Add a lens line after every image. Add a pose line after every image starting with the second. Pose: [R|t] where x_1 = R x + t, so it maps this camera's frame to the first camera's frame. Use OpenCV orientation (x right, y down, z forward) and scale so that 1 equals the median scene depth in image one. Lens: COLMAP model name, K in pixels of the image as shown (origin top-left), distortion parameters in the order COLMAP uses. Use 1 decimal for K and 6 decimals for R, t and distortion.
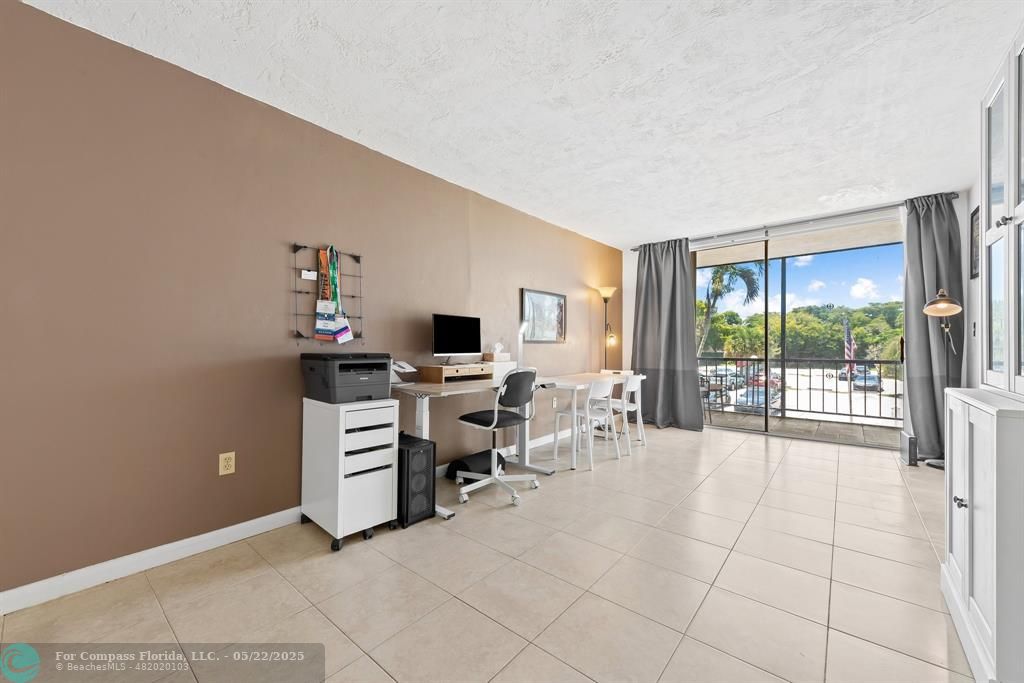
lens RADIAL K [[396.2, 0, 504.1], [0, 396.2, 344.7], [0, 0, 1]] dist [0.001278, -0.000174]
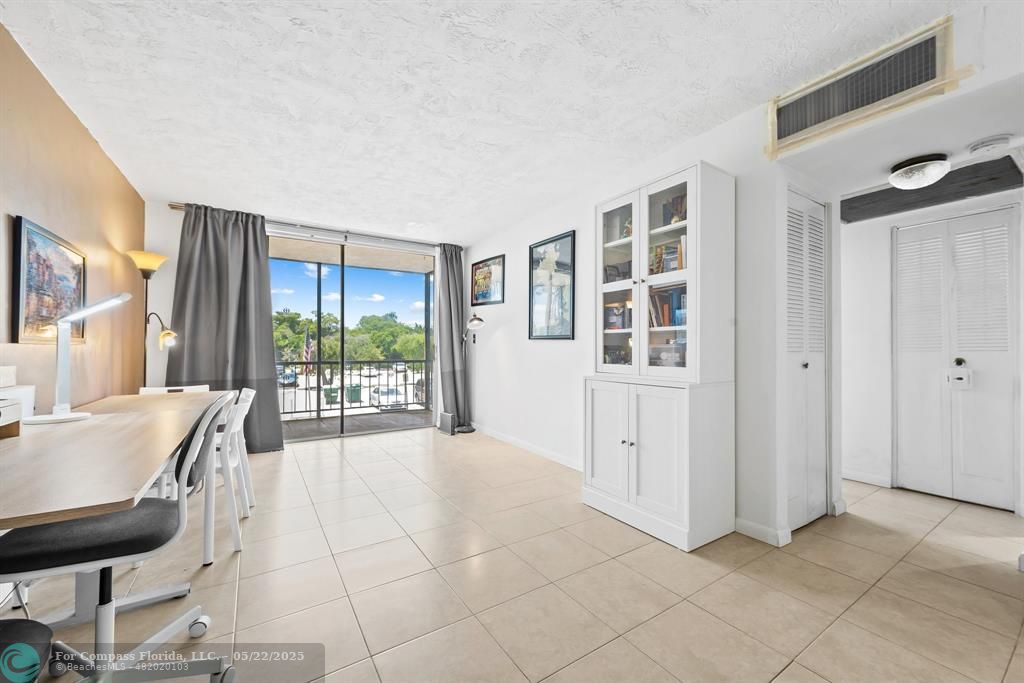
lens RADIAL K [[396.2, 0, 507.0], [0, 396.2, 345.5], [0, 0, 1]] dist [0.001278, -0.000174]
pose [[0.284204, 0.009554, 0.958716, -0.155751], [-0.005596, 0.999950, -0.008306, -0.000113], [-0.958747, -0.003005, 0.284244, 0.255807]]
